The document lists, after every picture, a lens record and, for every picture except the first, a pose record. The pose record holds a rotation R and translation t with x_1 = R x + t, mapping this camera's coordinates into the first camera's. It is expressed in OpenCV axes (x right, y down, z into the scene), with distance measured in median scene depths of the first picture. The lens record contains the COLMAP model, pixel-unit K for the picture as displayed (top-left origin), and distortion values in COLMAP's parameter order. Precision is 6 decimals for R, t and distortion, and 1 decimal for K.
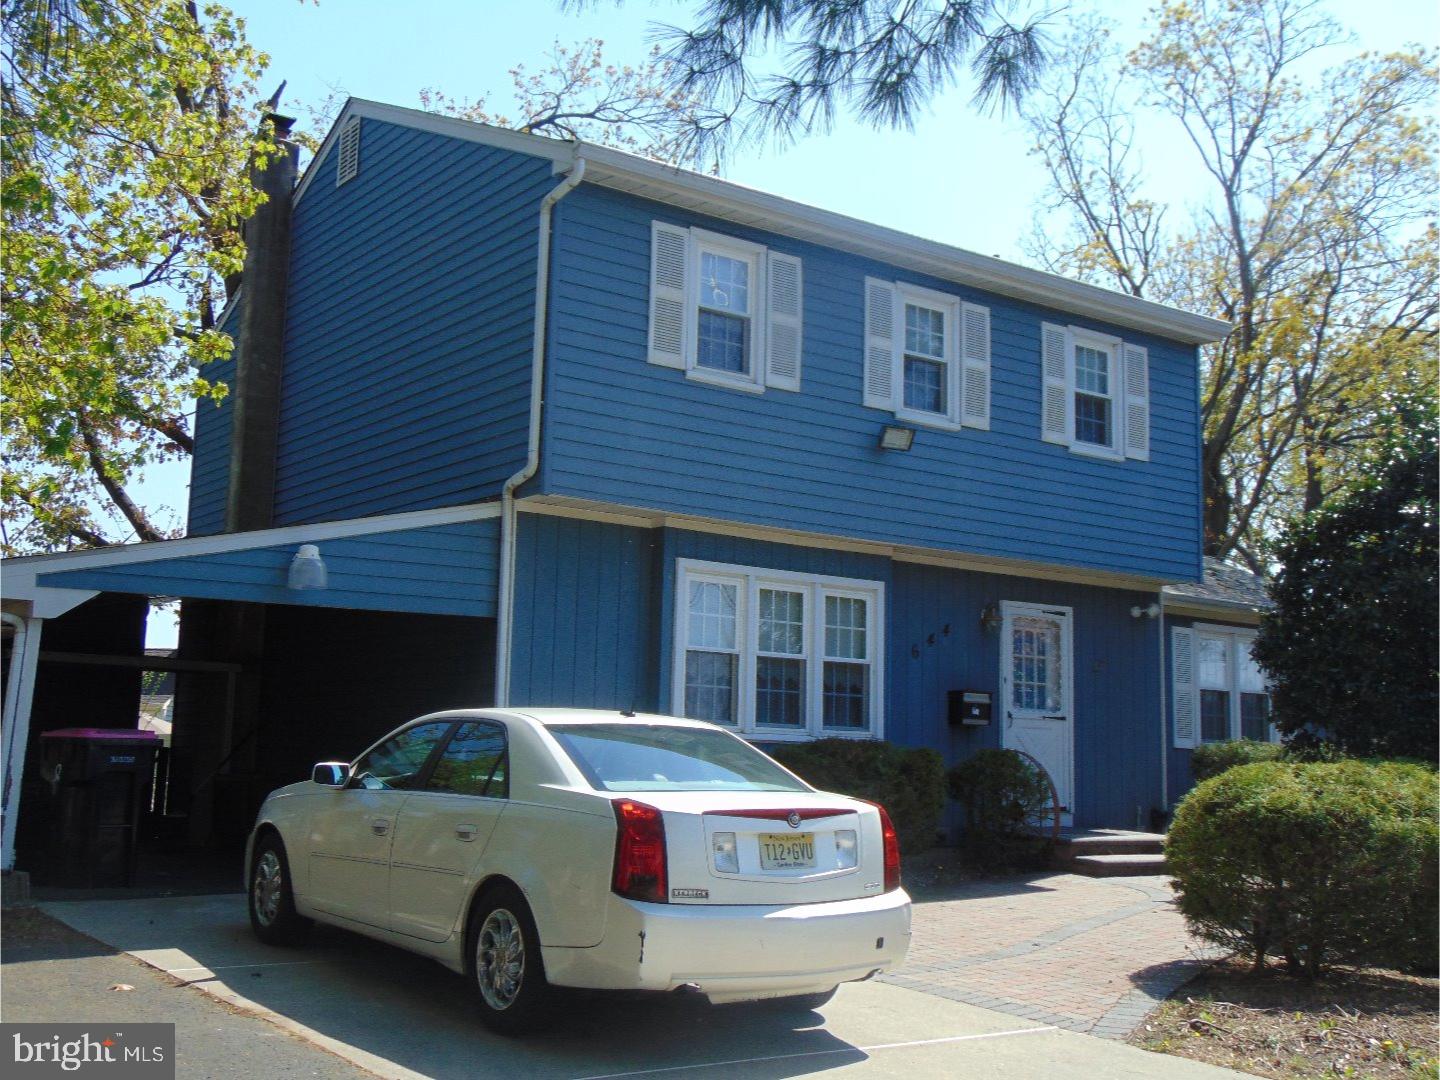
lens RADIAL K [[1623.0, 0, 720.0], [0, 1623.0, 540.0], [0, 0, 1]] dist [-0.015466, -0.005628]
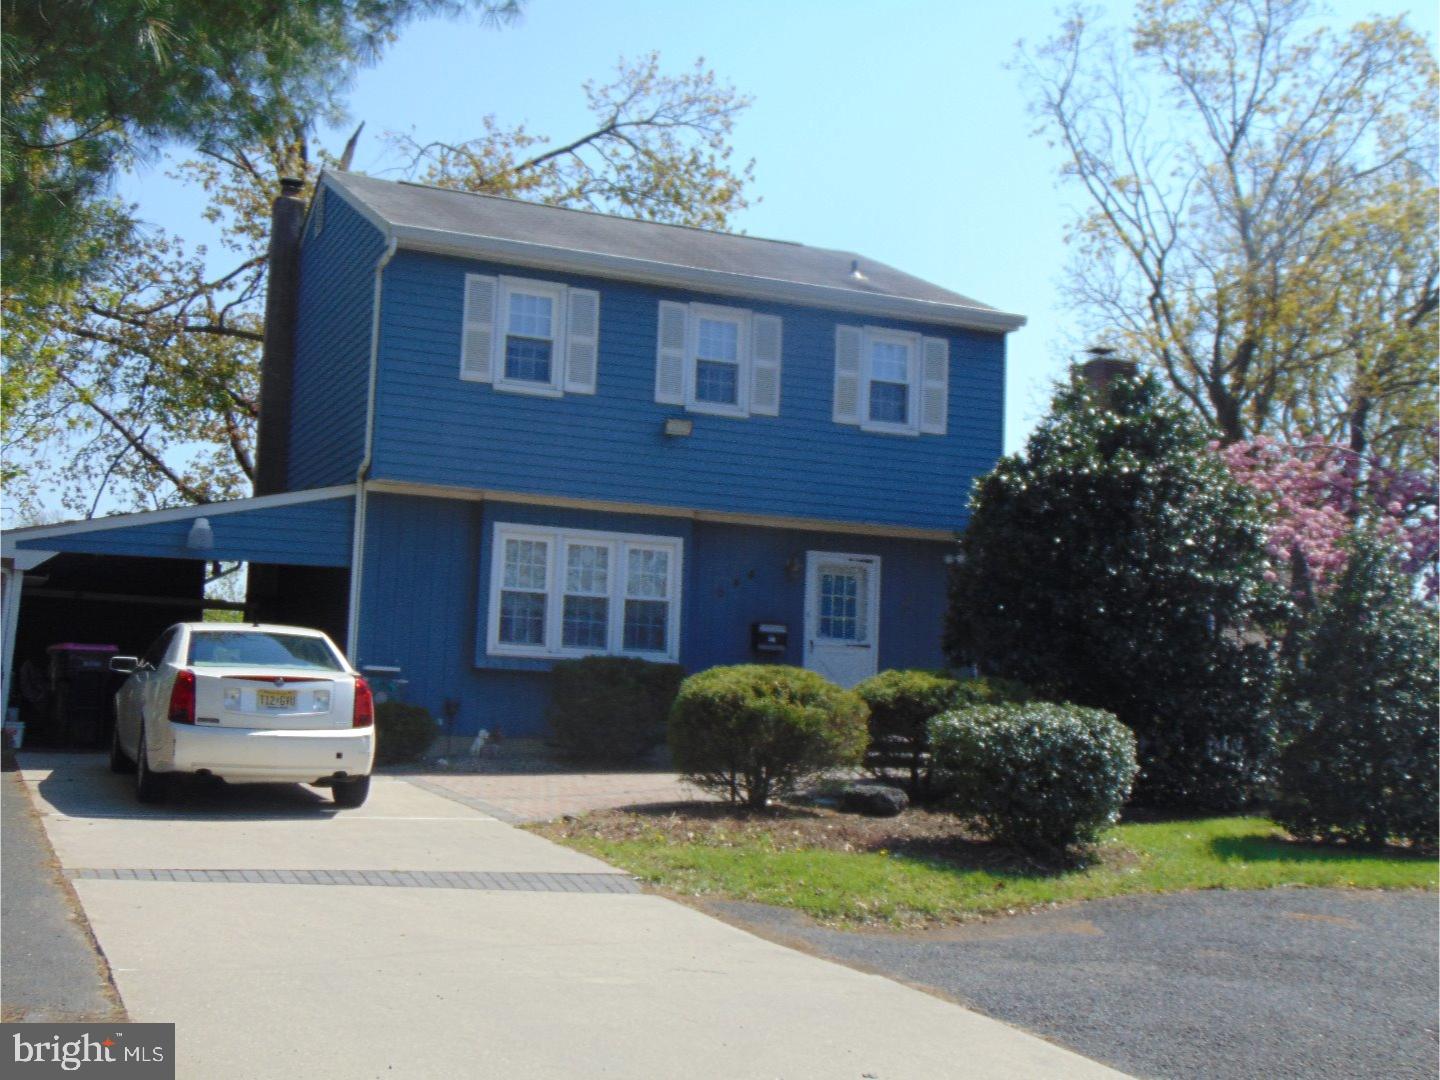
lens RADIAL K [[1742.5, 0, 720.0], [0, 1742.5, 540.0], [0, 0, 1]] dist [0.006971, -0.037044]
pose [[0.975462, -0.008463, -0.220007, 0.452796], [0.015817, 0.999373, 0.031683, -0.016379], [0.219601, -0.034385, 0.974984, -0.355537]]
